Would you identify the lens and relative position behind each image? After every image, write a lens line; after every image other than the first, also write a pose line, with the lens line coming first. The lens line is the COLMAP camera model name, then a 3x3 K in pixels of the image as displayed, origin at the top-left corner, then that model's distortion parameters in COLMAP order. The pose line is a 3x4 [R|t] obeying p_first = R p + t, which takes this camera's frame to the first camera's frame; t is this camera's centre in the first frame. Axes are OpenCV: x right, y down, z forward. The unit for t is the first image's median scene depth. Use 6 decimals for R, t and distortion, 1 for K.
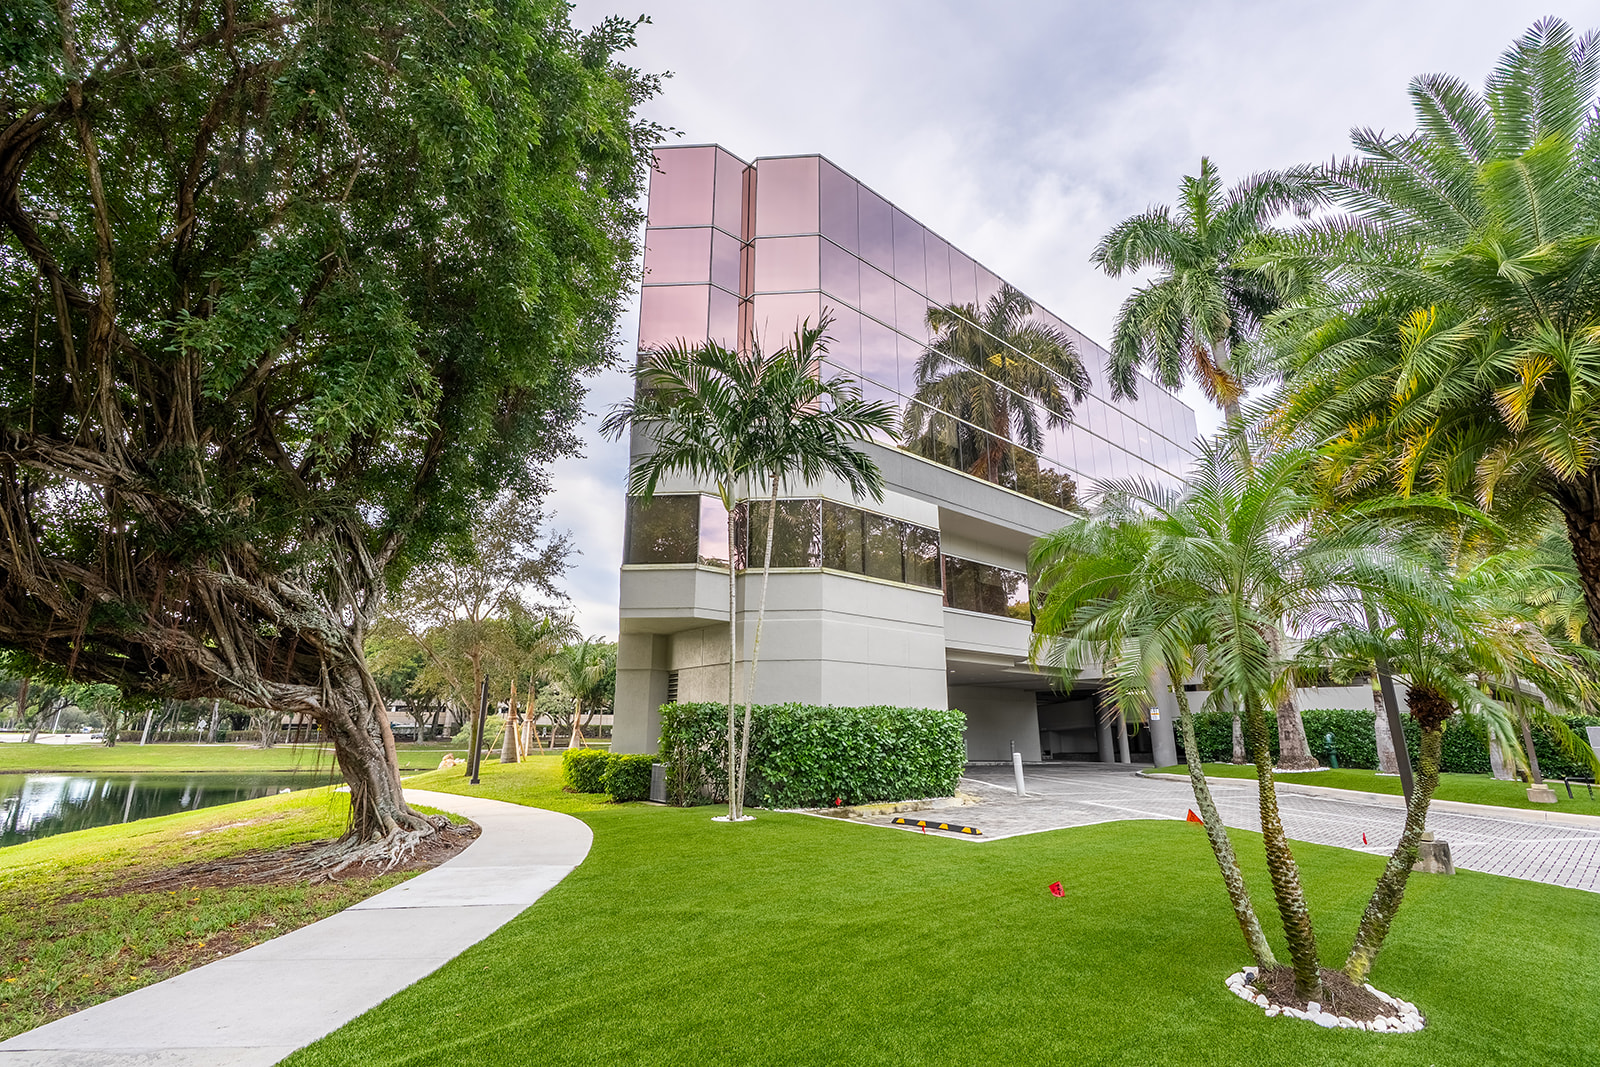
lens RADIAL K [[716.9, 0, 805.5], [0, 716.9, 529.3], [0, 0, 1]] dist [-0.003692, 0.002976]
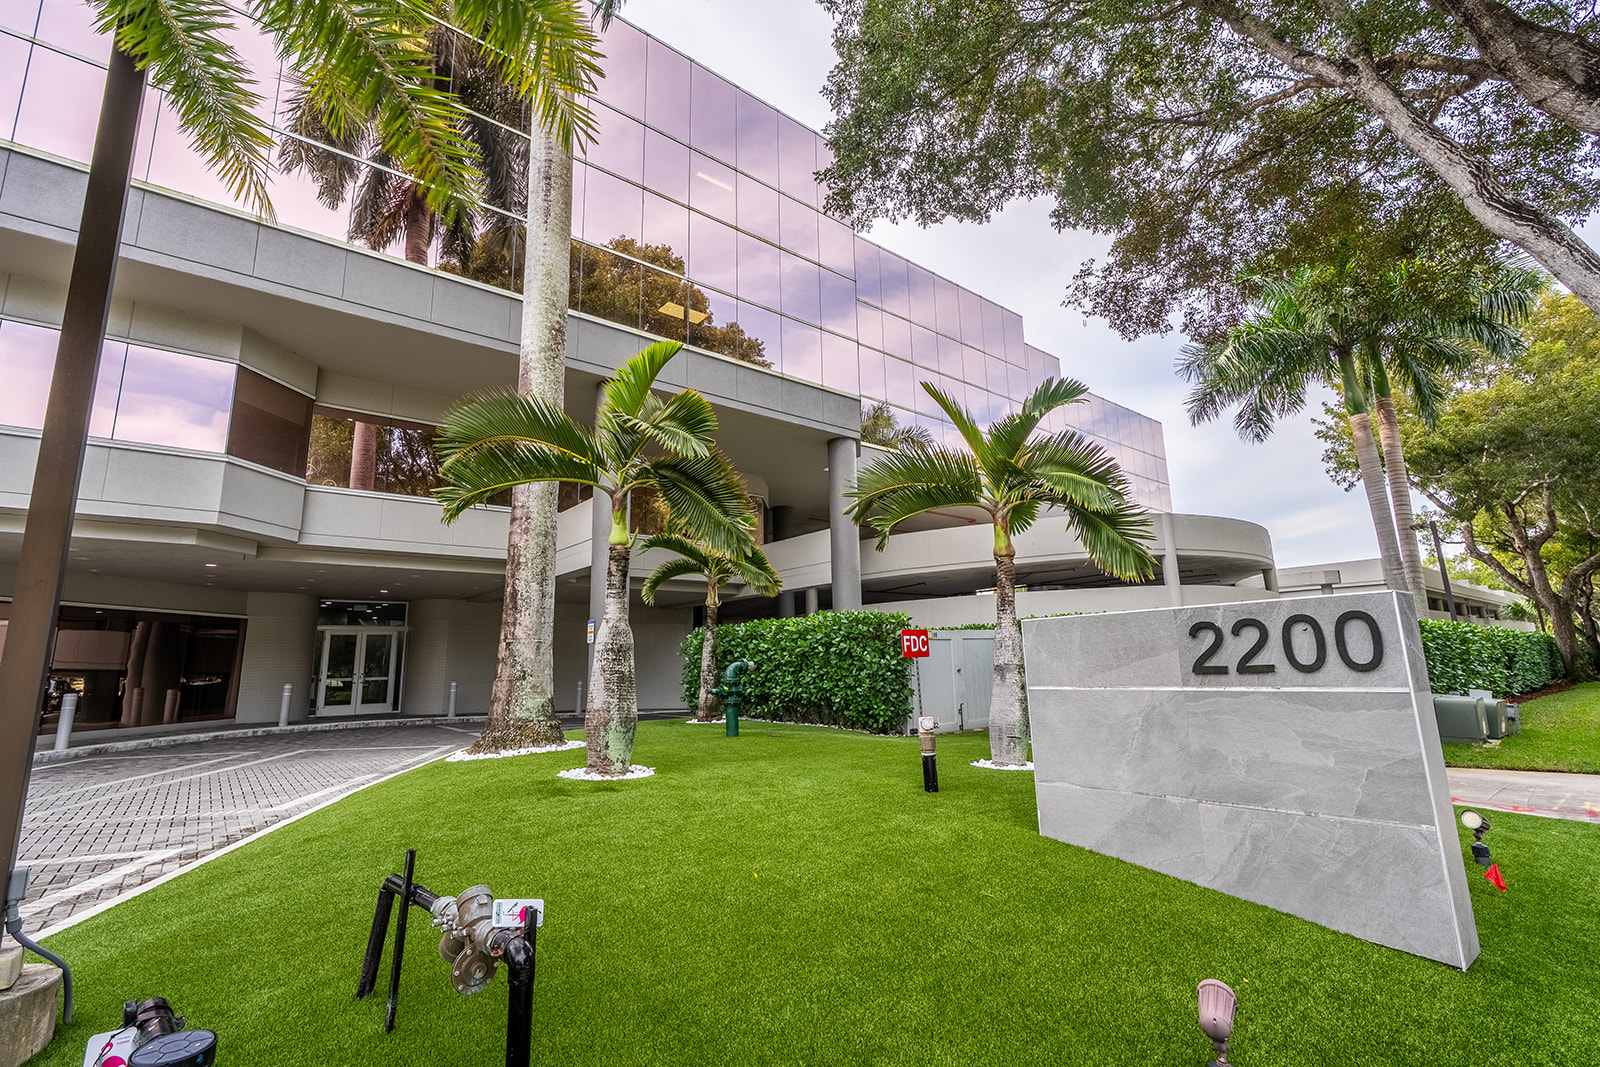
lens RADIAL K [[716.9, 0, 805.5], [0, 716.9, 529.3], [0, 0, 1]] dist [-0.003692, 0.002976]
pose [[0.999297, -0.029259, -0.023430, 0.886563], [0.031224, 0.995591, 0.088447, 0.183858], [0.020739, -0.089117, 0.995805, 0.619712]]
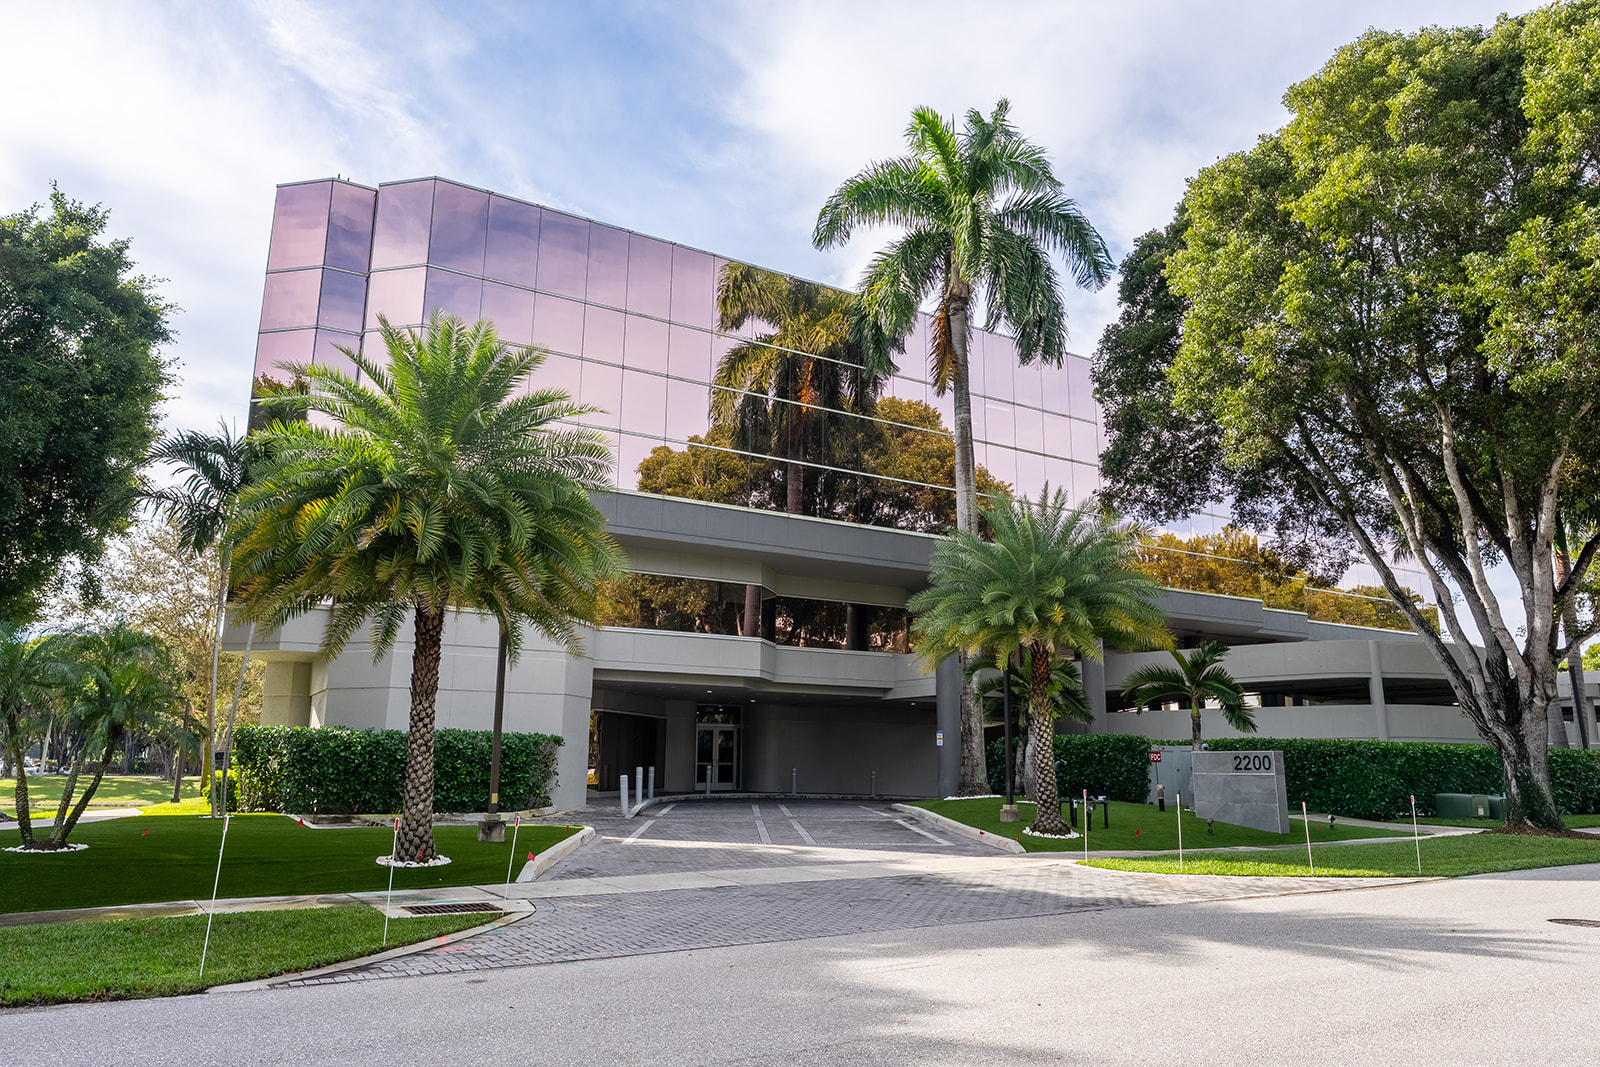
lens RADIAL K [[1076.3, 0, 808.5], [0, 1076.3, 534.7], [0, 0, 1]] dist [0.004262, -0.001392]
pose [[0.986513, -0.027261, -0.161395, 0.729109], [0.038073, 0.997205, 0.064286, -0.105140], [0.159192, -0.069563, 0.984794, -0.400918]]
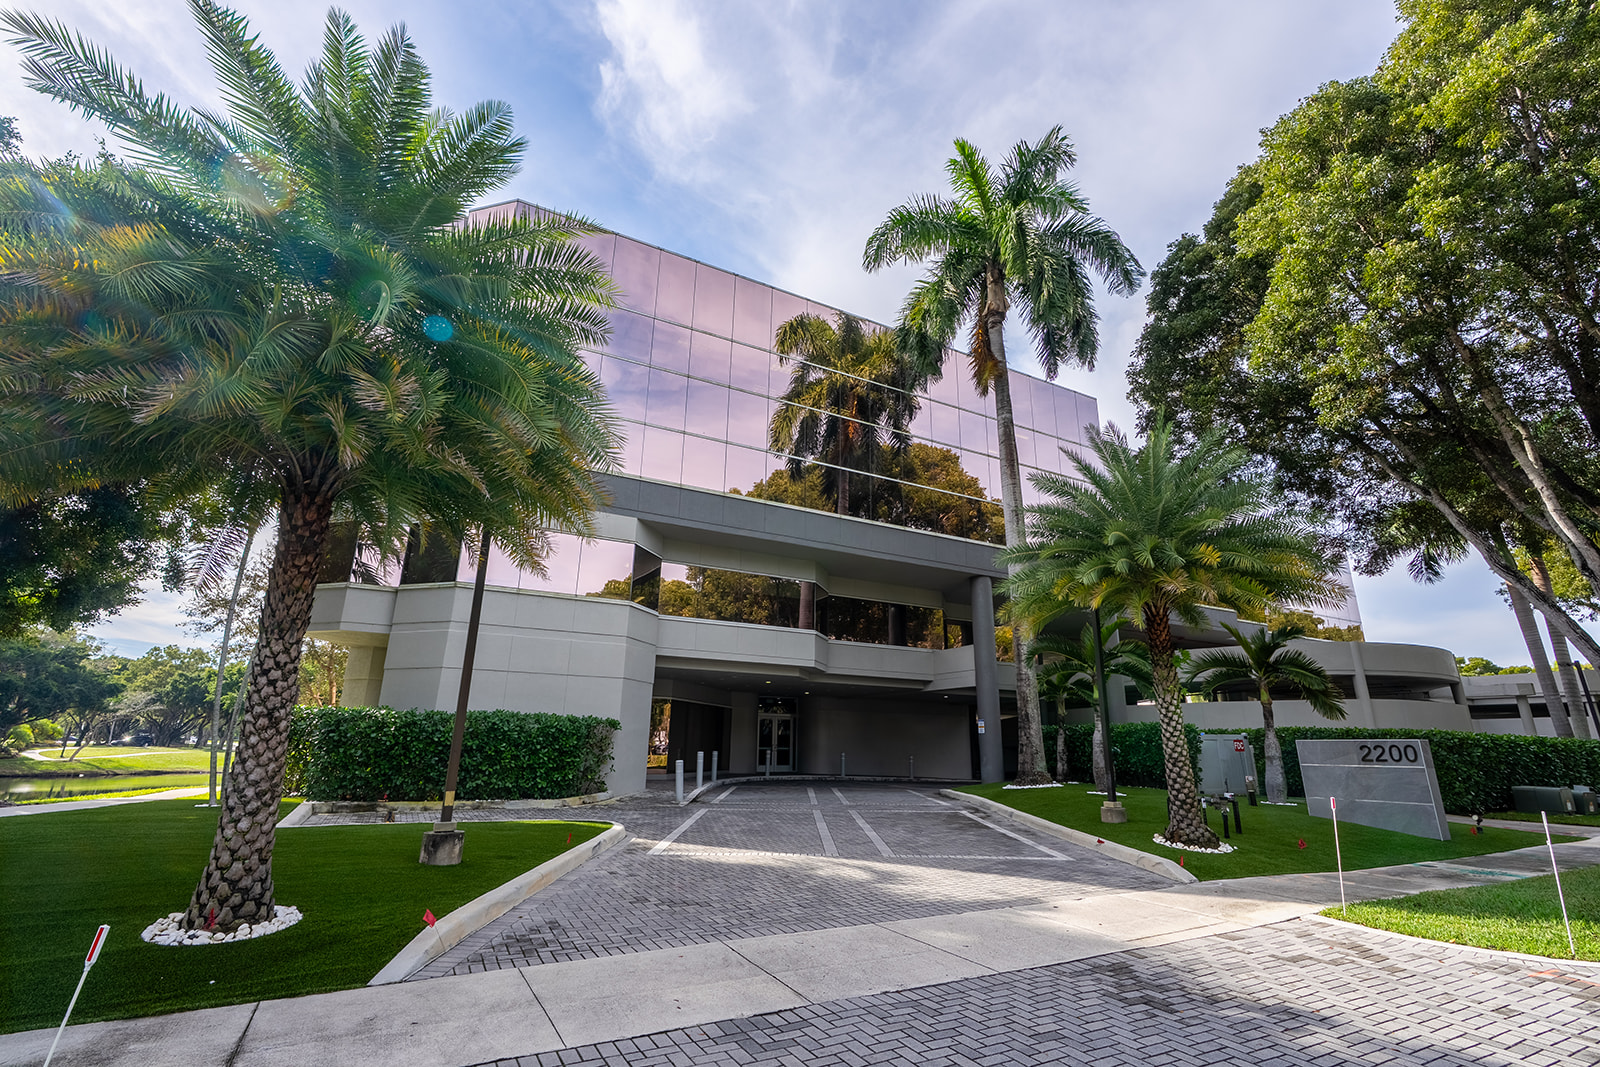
lens RADIAL K [[716.9, 0, 805.5], [0, 716.9, 529.3], [0, 0, 1]] dist [-0.003692, 0.002976]
pose [[0.977490, -0.047397, -0.205588, 0.622126], [0.043356, 0.998769, -0.024118, 0.017960], [0.206478, 0.014662, 0.978341, 0.037337]]
